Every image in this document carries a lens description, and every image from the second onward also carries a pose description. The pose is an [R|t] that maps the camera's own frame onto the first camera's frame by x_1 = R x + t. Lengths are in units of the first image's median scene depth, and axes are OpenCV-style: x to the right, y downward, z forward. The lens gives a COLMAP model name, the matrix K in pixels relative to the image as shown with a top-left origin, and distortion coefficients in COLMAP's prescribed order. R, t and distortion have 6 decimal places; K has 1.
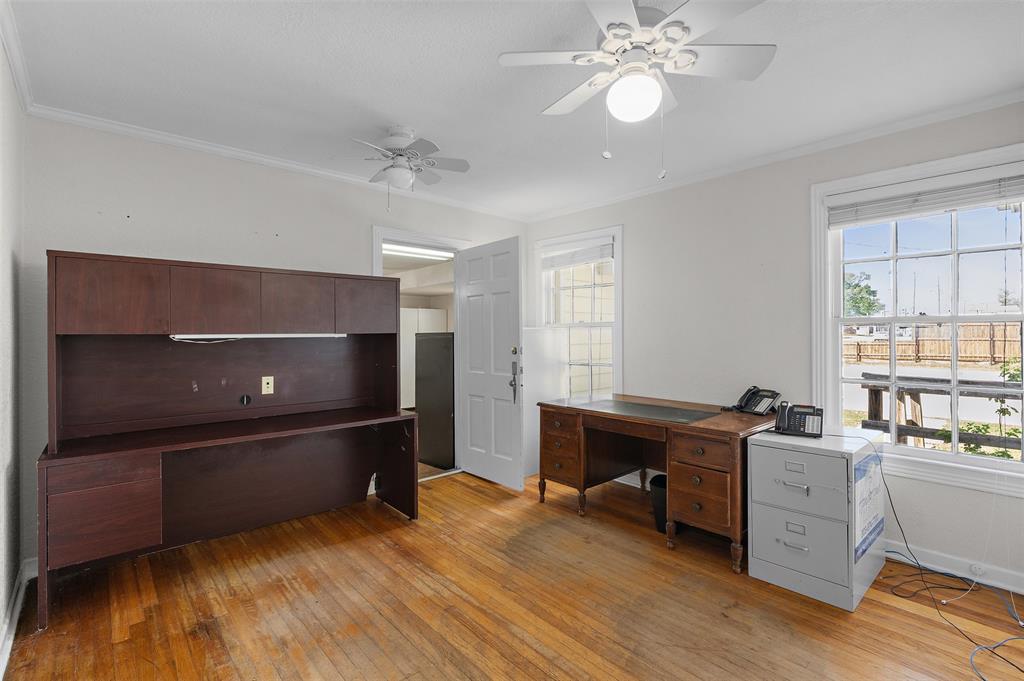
lens RADIAL K [[466.6, 0, 509.9], [0, 466.6, 330.2], [0, 0, 1]] dist [-0.002388, -0.000281]
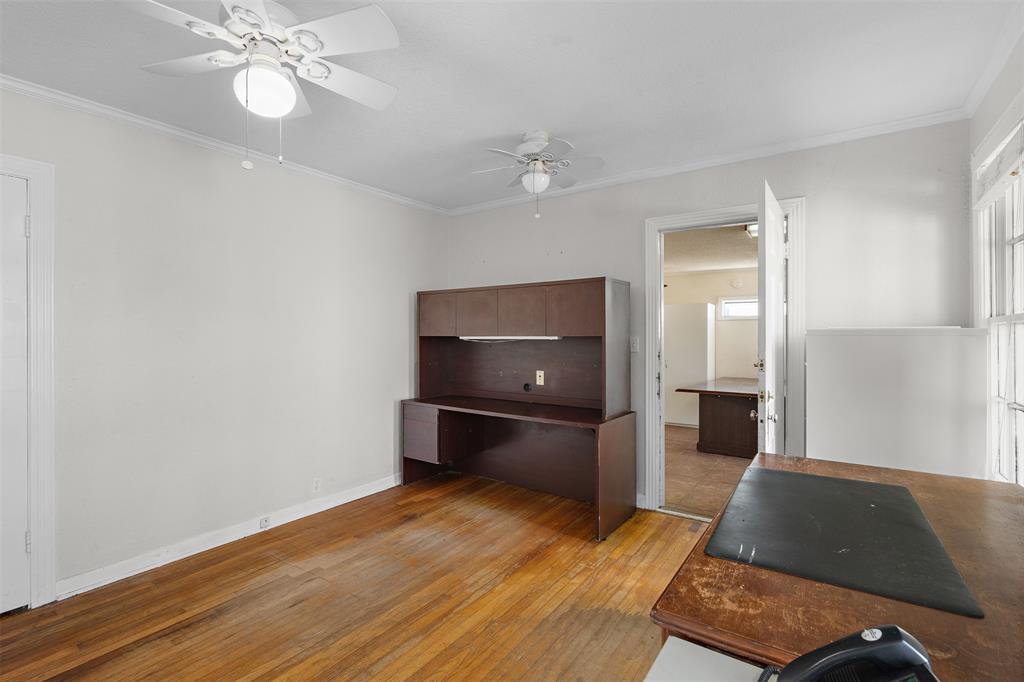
lens RADIAL K [[469.9, 0, 511.7], [0, 469.9, 335.6], [0, 0, 1]] dist [-0.000232, -0.000111]
pose [[0.225771, 0.004405, -0.974170, 0.828315], [0.006760, 0.999959, 0.006088, -0.001797], [0.974157, -0.007960, 0.225732, 0.798310]]
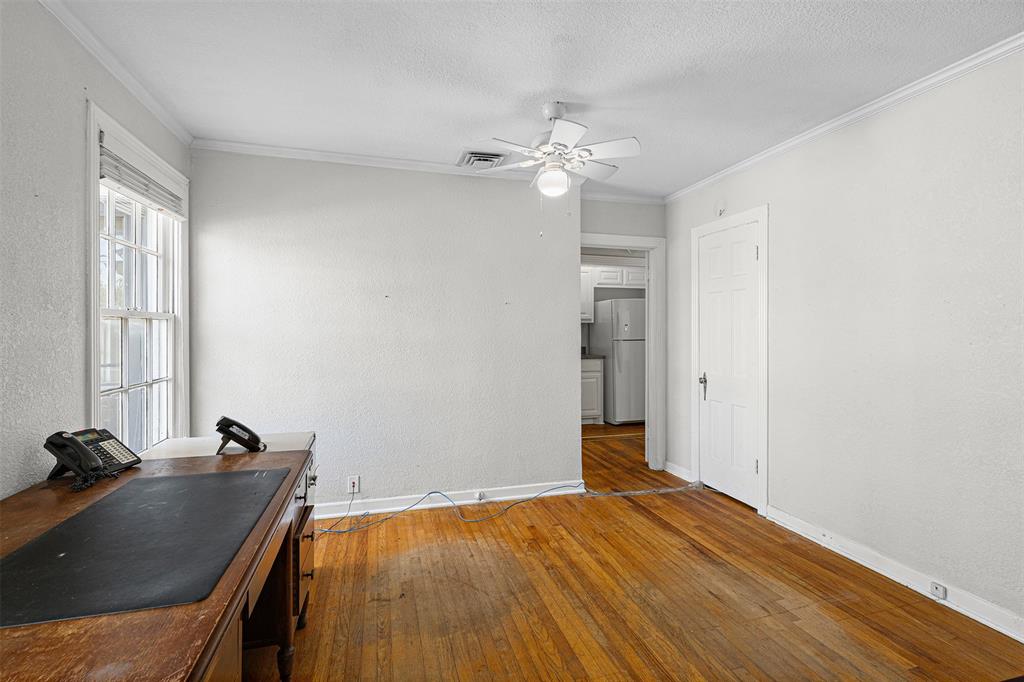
lens RADIAL K [[466.6, 0, 509.9], [0, 466.6, 330.7], [0, 0, 1]] dist [-0.002388, -0.000281]
pose [[-0.898463, 0.001092, 0.439049, -0.192619], [-0.000326, 0.999995, -0.003154, 0.010969], [-0.439050, -0.002976, -0.898458, 1.580522]]
